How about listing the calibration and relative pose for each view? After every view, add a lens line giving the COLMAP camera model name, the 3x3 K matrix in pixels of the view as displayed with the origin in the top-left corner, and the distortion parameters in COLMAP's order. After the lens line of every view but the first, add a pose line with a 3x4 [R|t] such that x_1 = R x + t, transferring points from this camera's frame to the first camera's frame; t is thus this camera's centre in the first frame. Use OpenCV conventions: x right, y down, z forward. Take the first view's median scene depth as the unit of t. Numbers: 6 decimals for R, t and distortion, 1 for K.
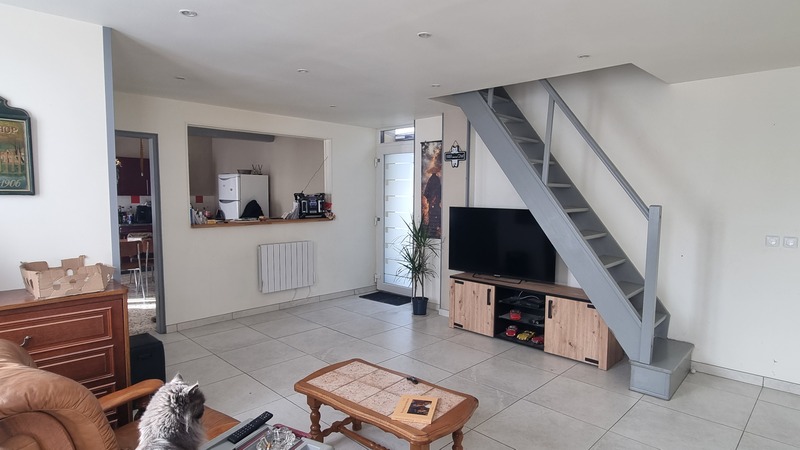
lens RADIAL K [[444.4, 0, 400.1], [0, 444.4, 225.4], [0, 0, 1]] dist [-0.005293, -0.000235]
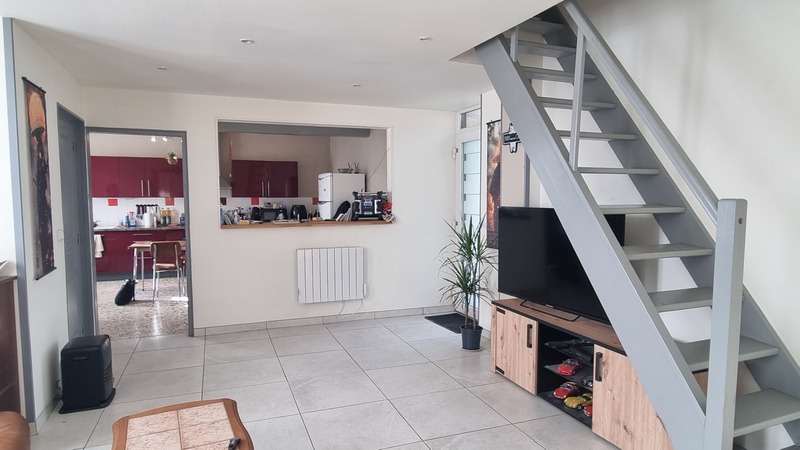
lens RADIAL K [[485.7, 0, 399.8], [0, 485.7, 228.0], [0, 0, 1]] dist [-0.006234, -0.001611]
pose [[0.909057, 0.018830, -0.416246, 0.284234], [-0.022325, 0.999745, -0.003530, -0.000043], [0.416073, 0.012502, 0.909245, 0.196292]]
